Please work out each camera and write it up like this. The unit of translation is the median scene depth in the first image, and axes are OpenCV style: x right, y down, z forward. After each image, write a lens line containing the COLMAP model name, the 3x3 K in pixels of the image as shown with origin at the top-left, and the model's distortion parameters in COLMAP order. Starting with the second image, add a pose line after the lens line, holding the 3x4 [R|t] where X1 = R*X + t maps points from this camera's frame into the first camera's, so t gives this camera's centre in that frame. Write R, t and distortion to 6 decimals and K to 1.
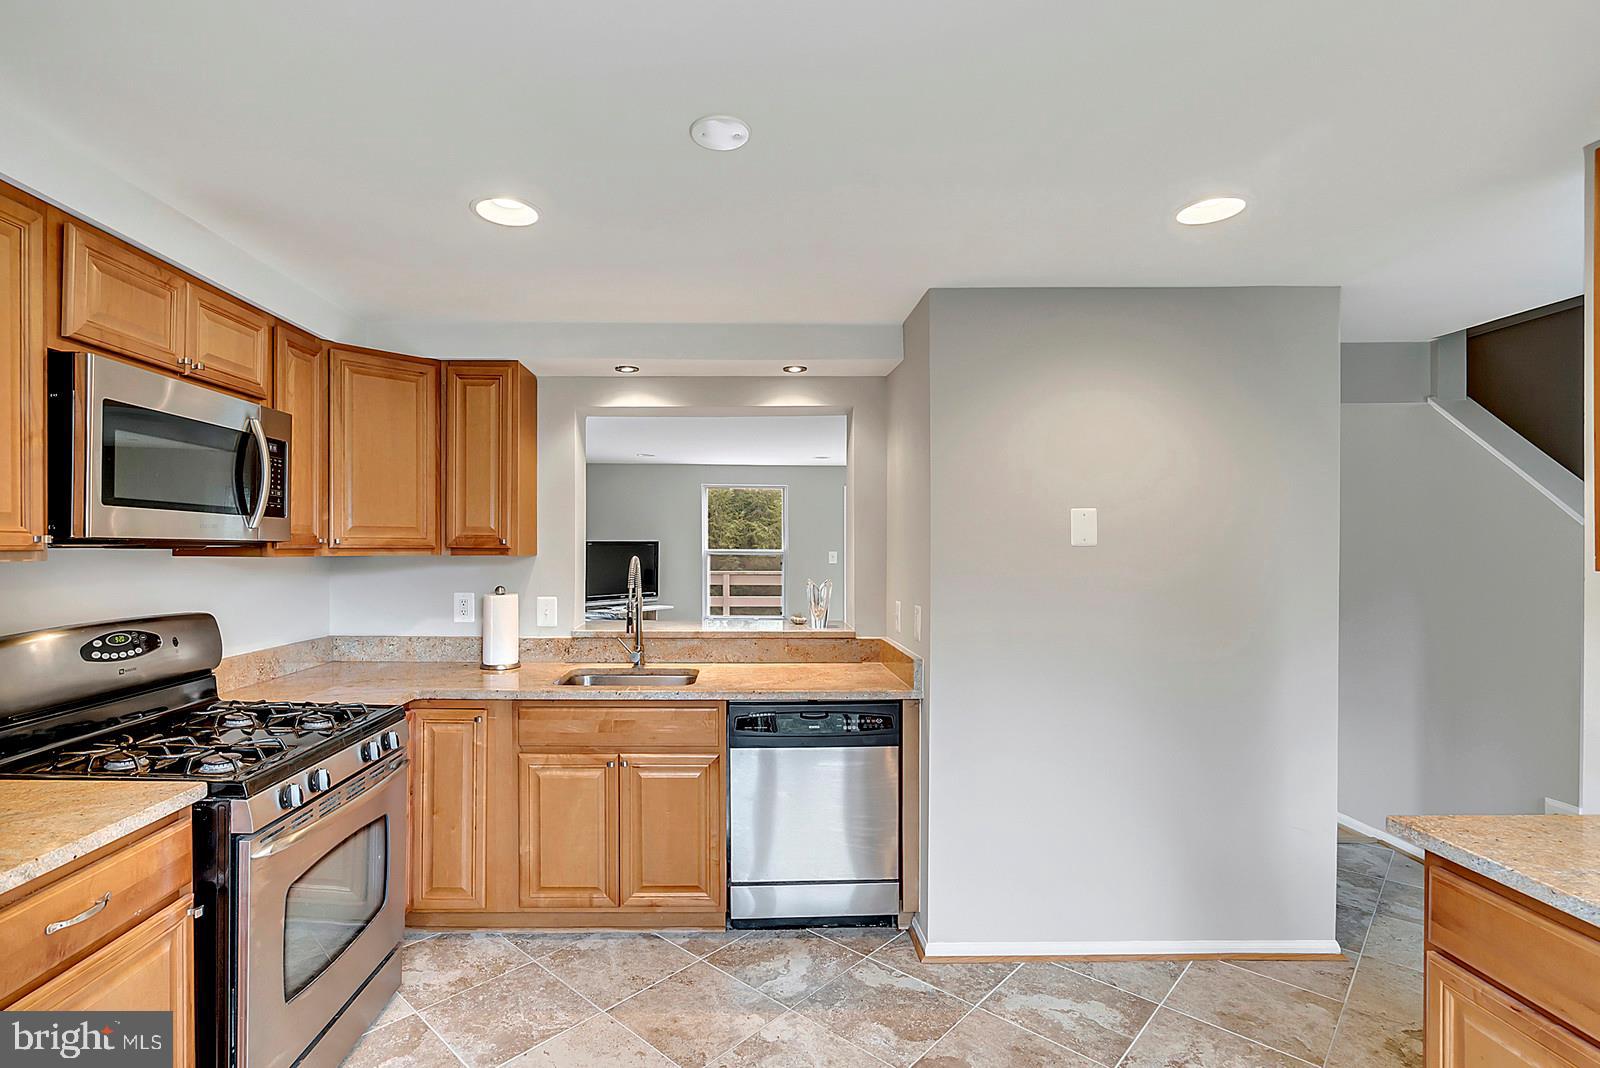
lens RADIAL K [[751.0, 0, 779.0], [0, 751.0, 542.3], [0, 0, 1]] dist [0.001531, 0.000147]
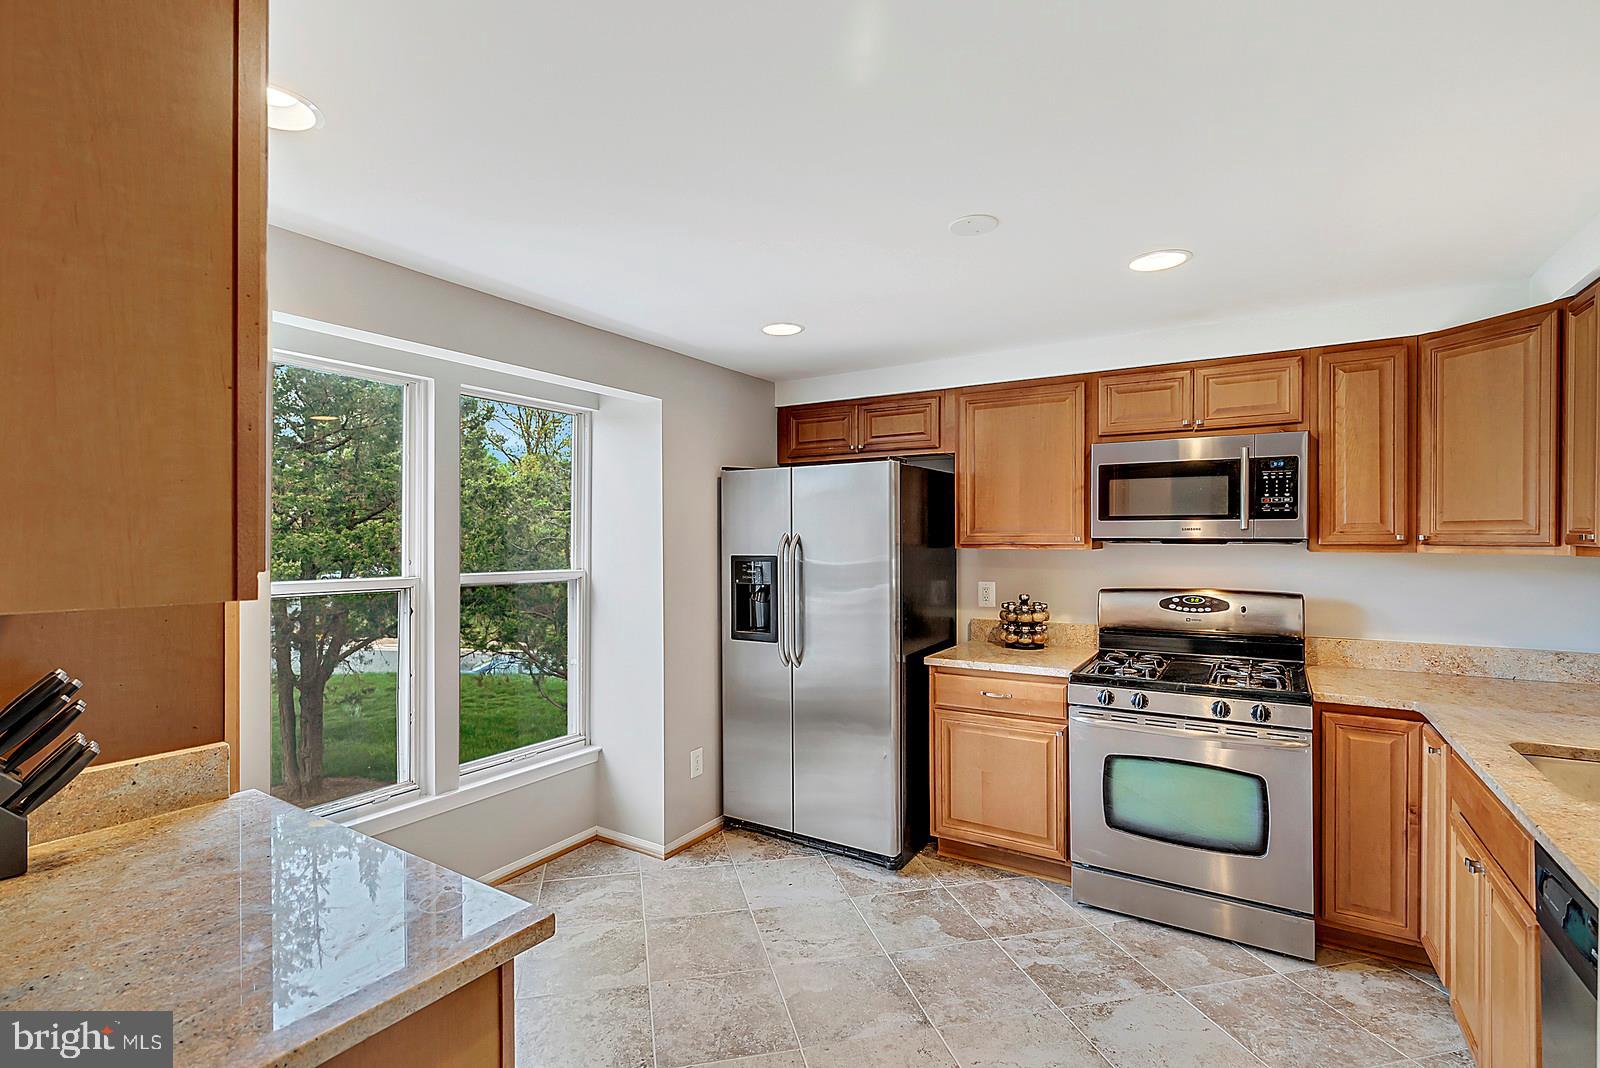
lens RADIAL K [[751.0, 0, 779.0], [0, 751.0, 542.3], [0, 0, 1]] dist [0.001531, 0.000147]
pose [[-0.578345, 0.001291, -0.815791, 0.881402], [0.002615, 0.999997, -0.000272, 0.002900], [0.815788, -0.002290, -0.578347, 1.120716]]
